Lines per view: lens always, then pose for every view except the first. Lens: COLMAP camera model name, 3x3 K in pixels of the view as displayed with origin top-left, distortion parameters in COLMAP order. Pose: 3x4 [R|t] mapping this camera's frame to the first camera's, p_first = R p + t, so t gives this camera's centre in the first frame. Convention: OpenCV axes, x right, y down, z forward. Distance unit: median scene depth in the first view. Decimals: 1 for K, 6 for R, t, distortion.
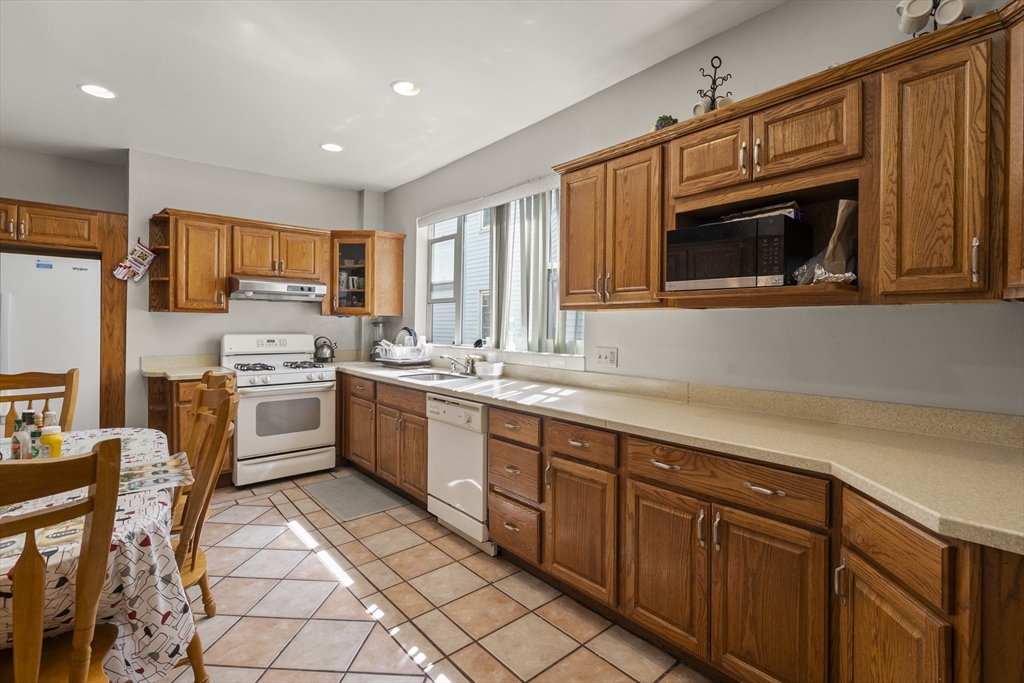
lens RADIAL K [[464.1, 0, 523.3], [0, 464.1, 324.7], [0, 0, 1]] dist [-0.002178, -0.000052]
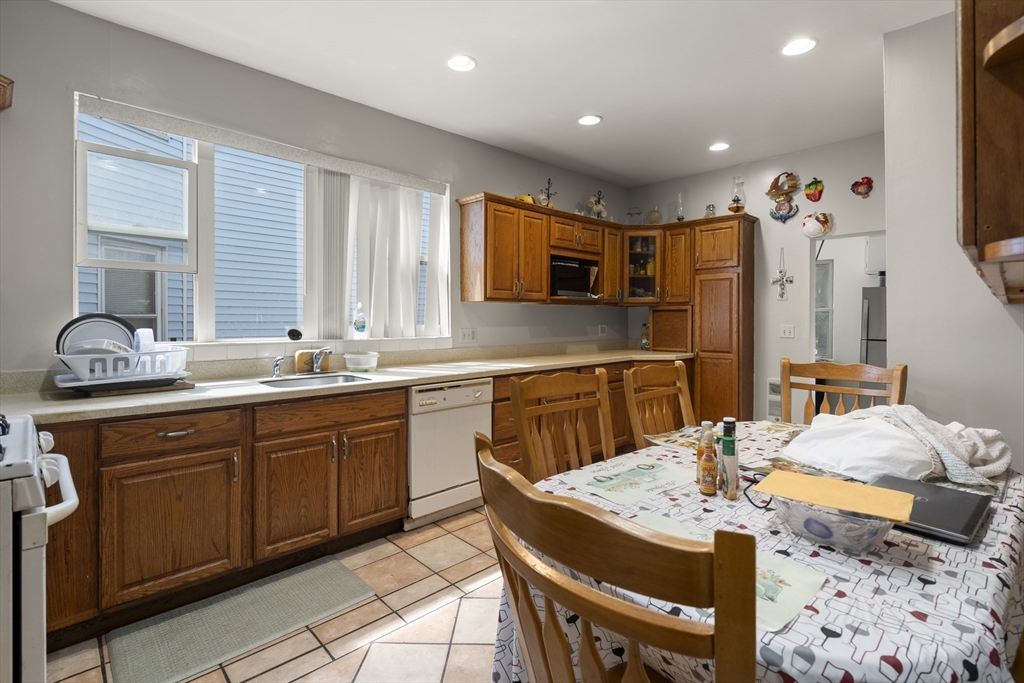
lens RADIAL K [[473.9, 0, 512.9], [0, 473.9, 313.7], [0, 0, 1]] dist [0.000241, 0.000141]
pose [[-0.024407, -0.002542, 0.999699, -1.227009], [-0.004159, 0.999988, 0.002441, 0.001985], [-0.999693, -0.004098, -0.024417, 0.906985]]
